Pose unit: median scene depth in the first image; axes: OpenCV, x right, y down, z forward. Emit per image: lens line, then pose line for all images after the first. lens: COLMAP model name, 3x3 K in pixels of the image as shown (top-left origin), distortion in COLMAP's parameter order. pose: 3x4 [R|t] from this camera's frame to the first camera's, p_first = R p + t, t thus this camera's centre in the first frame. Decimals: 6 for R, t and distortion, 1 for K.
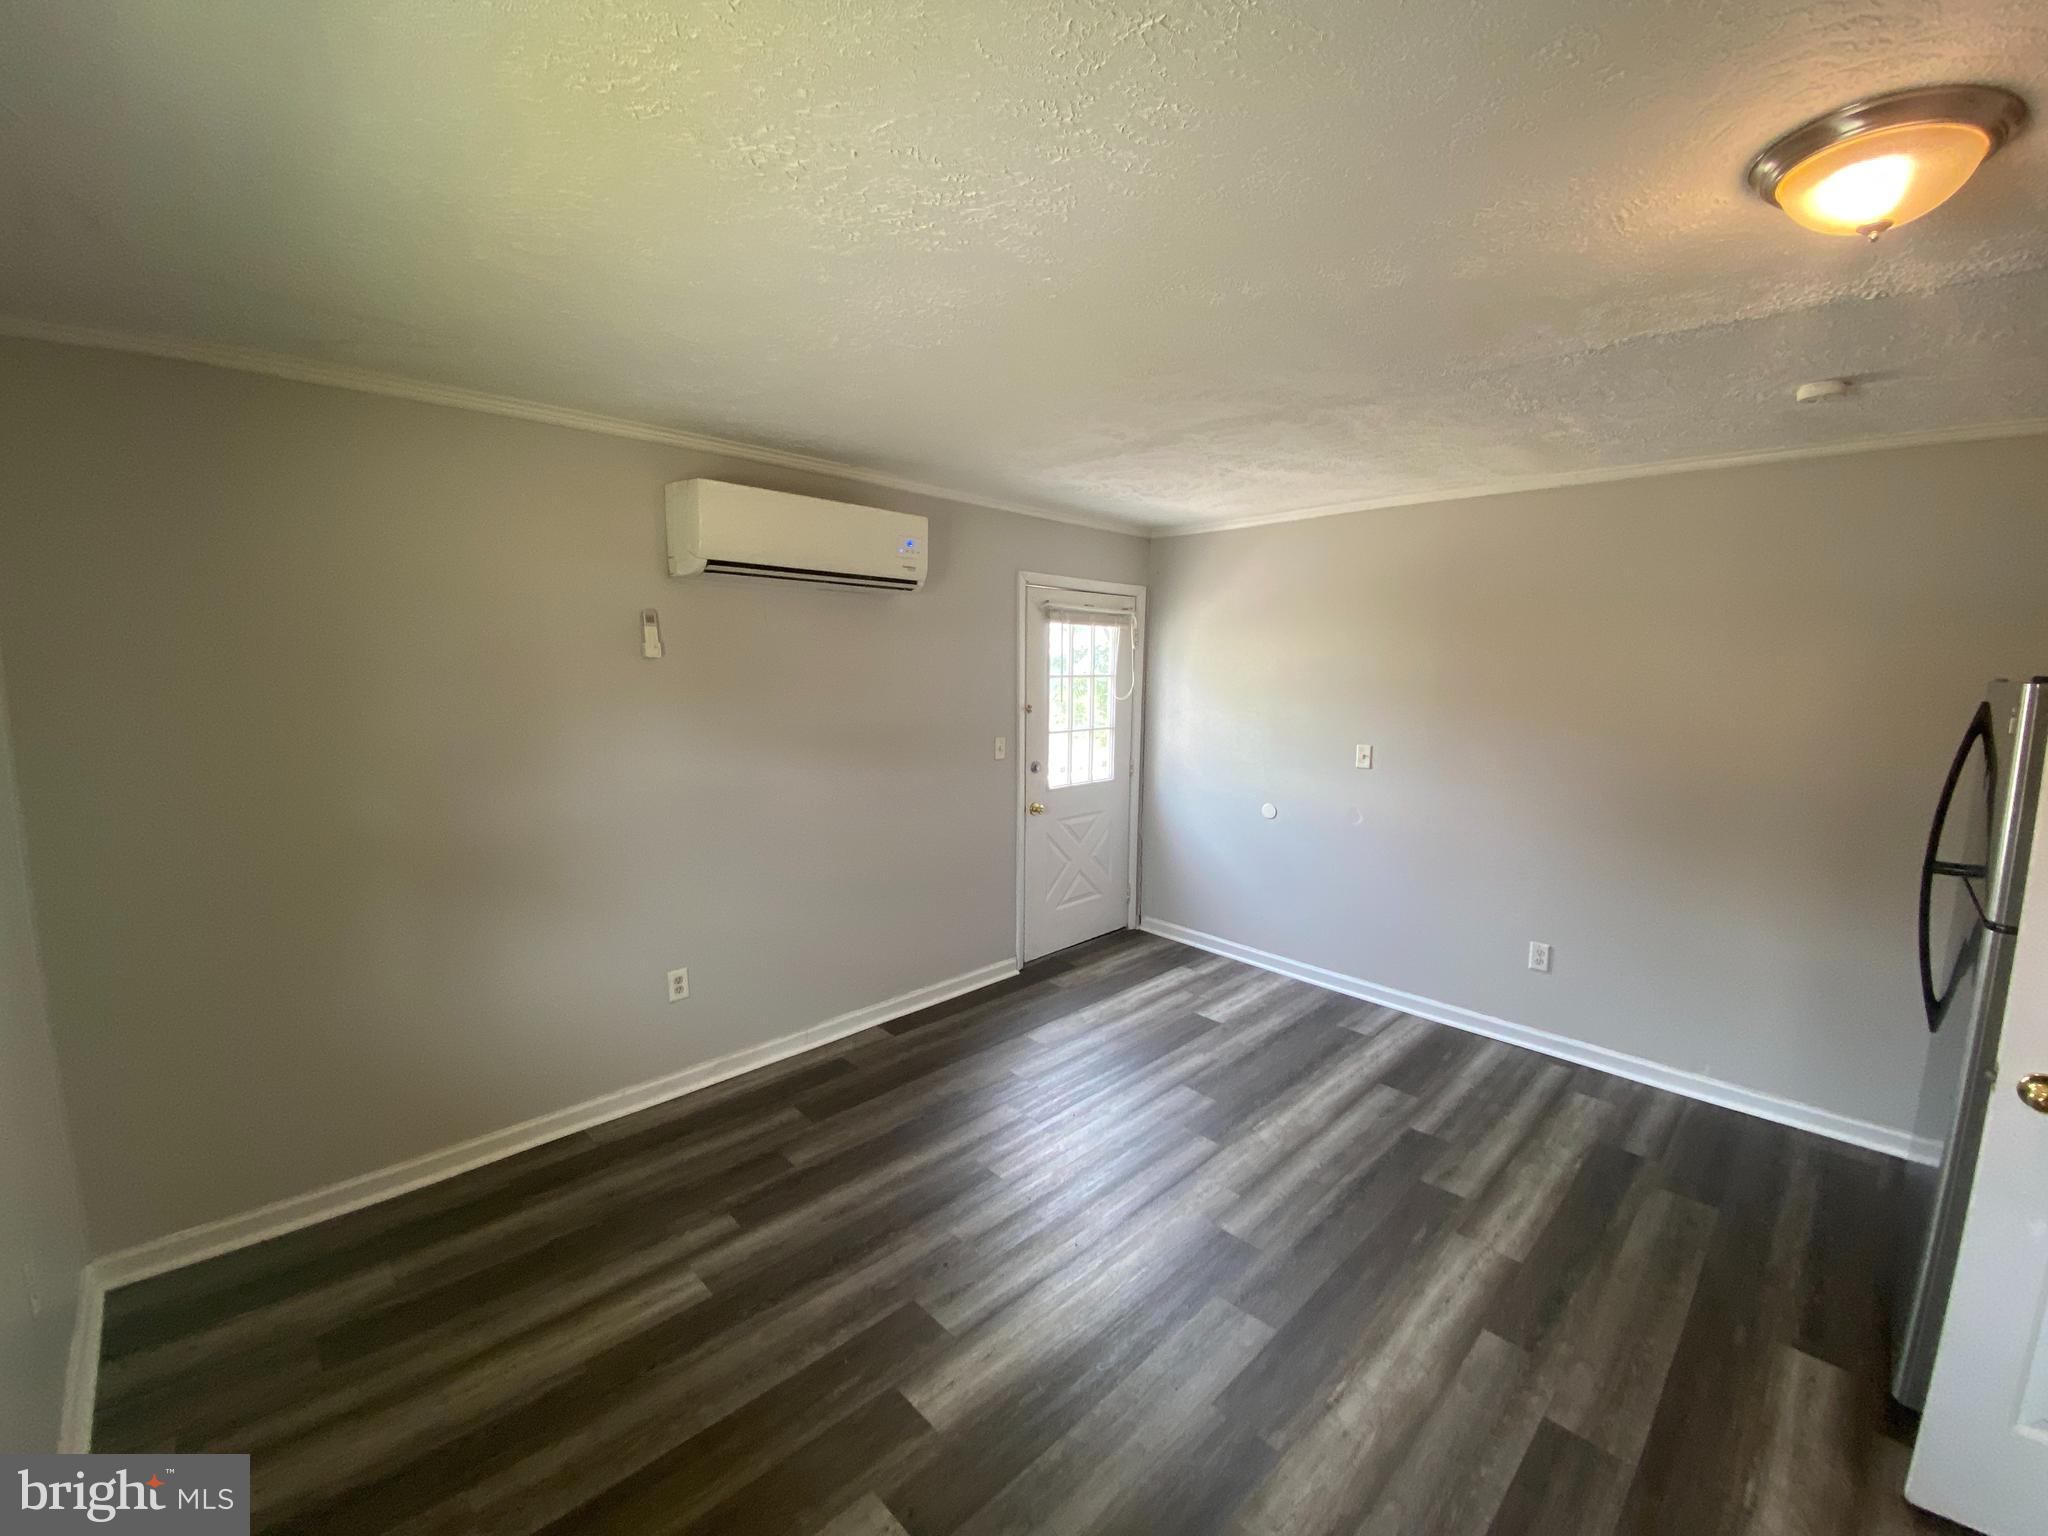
lens RADIAL K [[850.0, 0, 1028.6], [0, 850.0, 779.6], [0, 0, 1]] dist [0.013947, -0.002599]
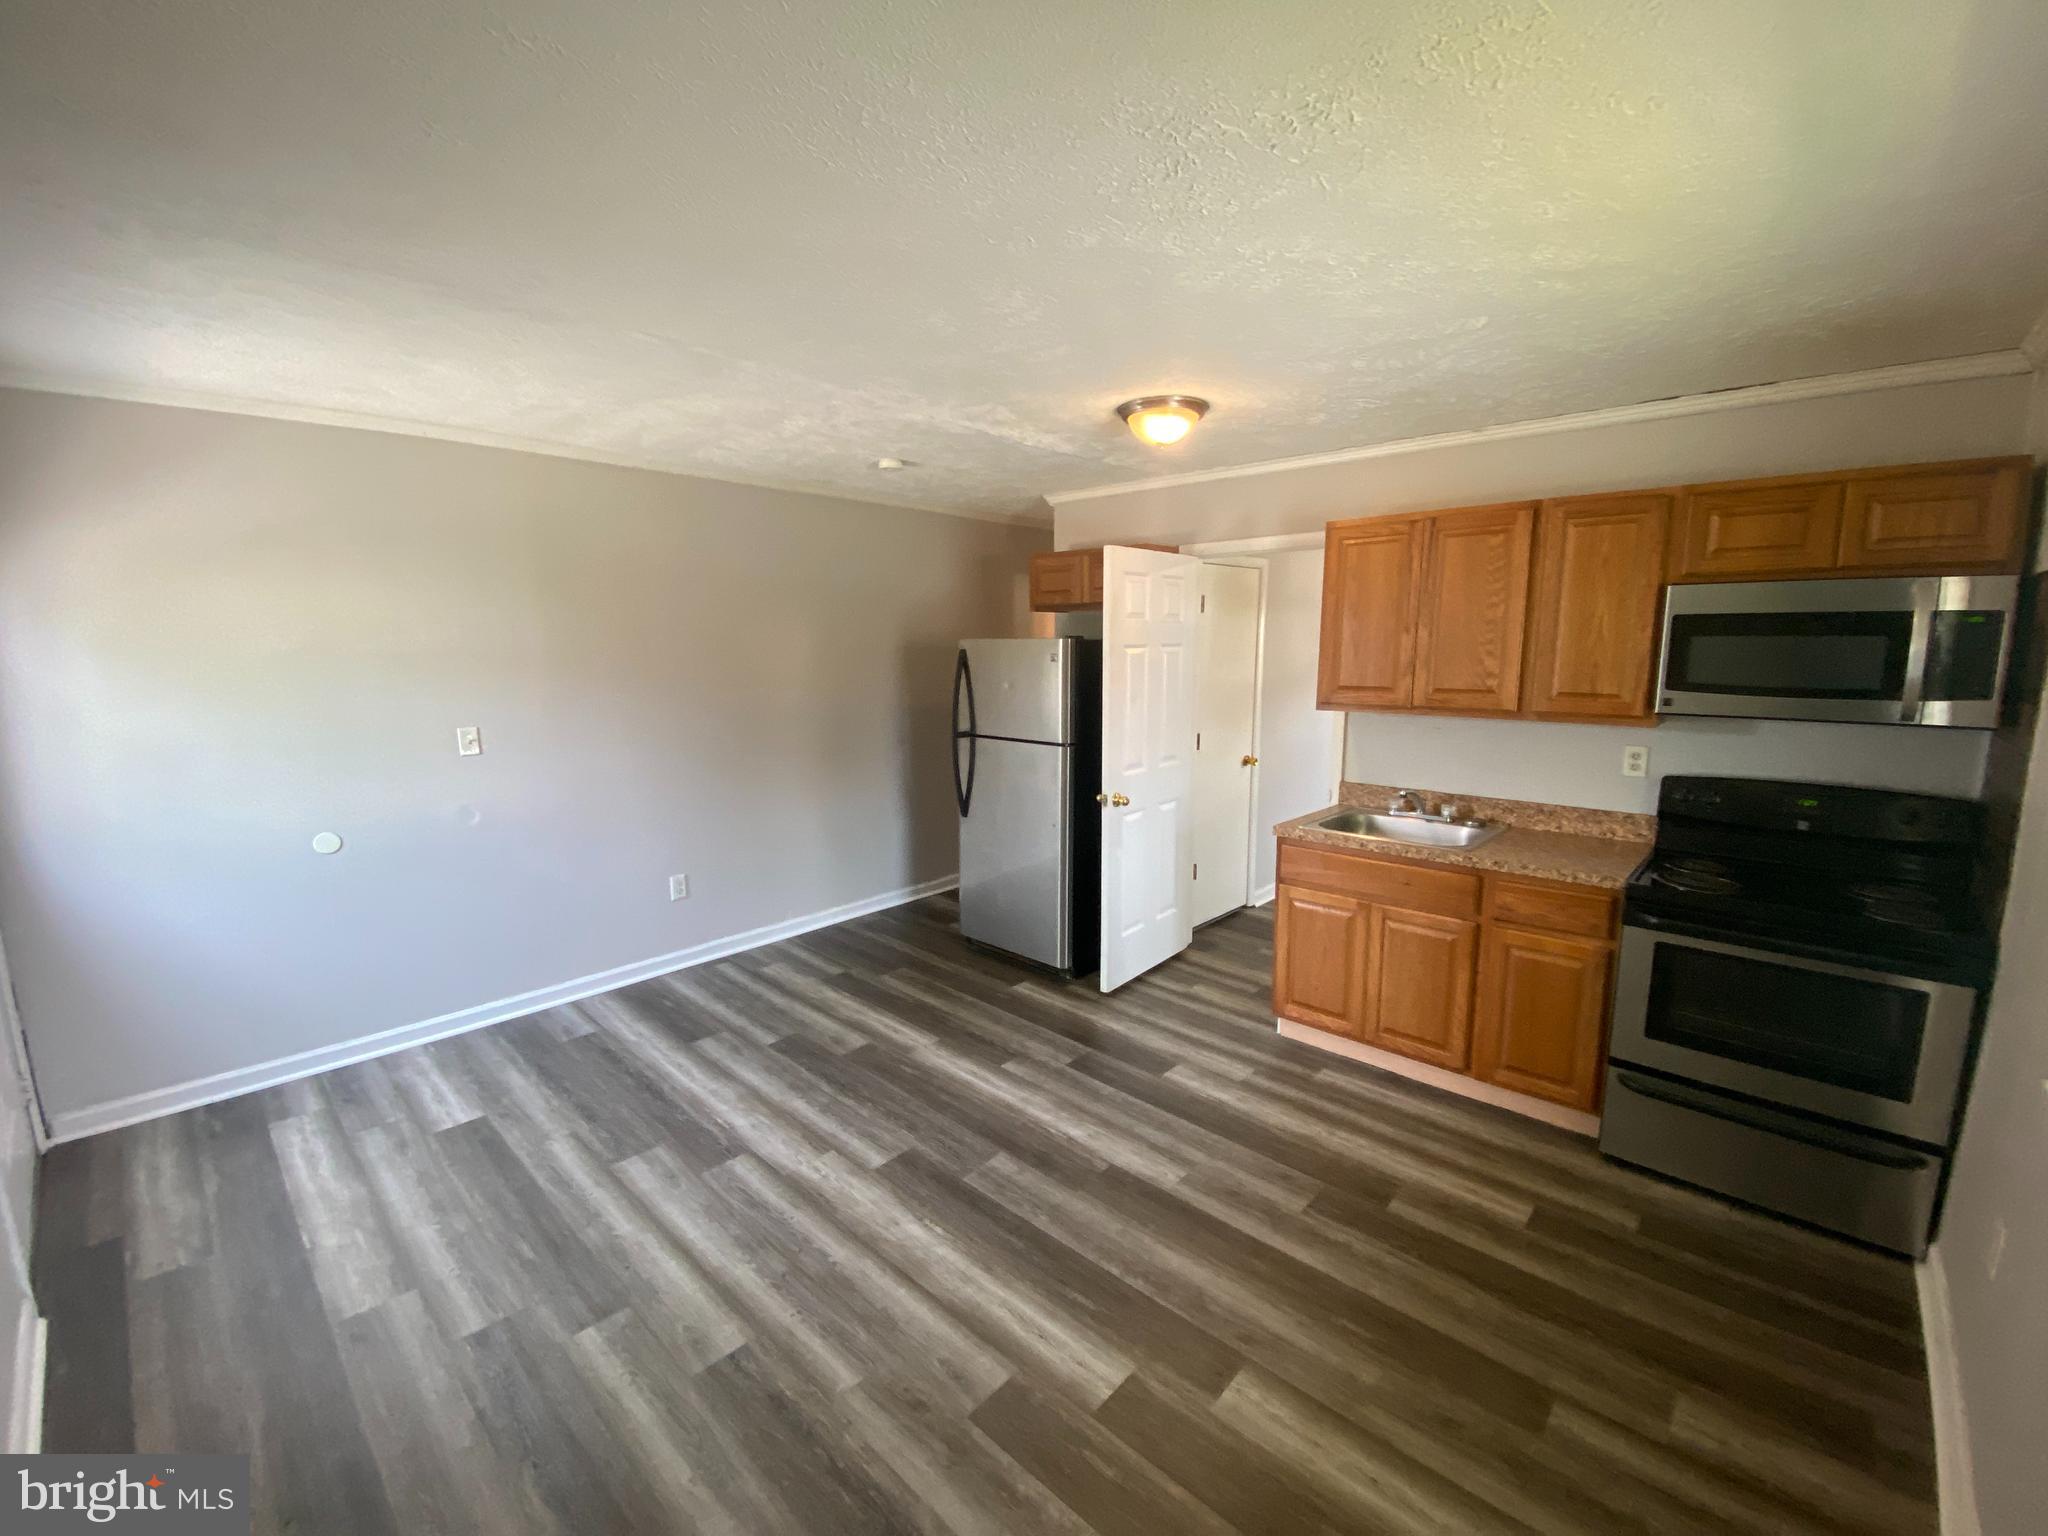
lens RADIAL K [[850.0, 0, 1022.5], [0, 850.0, 772.1], [0, 0, 1]] dist [0.013947, -0.002599]
pose [[-0.047149, -0.168517, 0.984570, -0.585703], [0.140229, 0.974789, 0.173558, -0.085561], [-0.988996, 0.146249, -0.022330, 0.614474]]
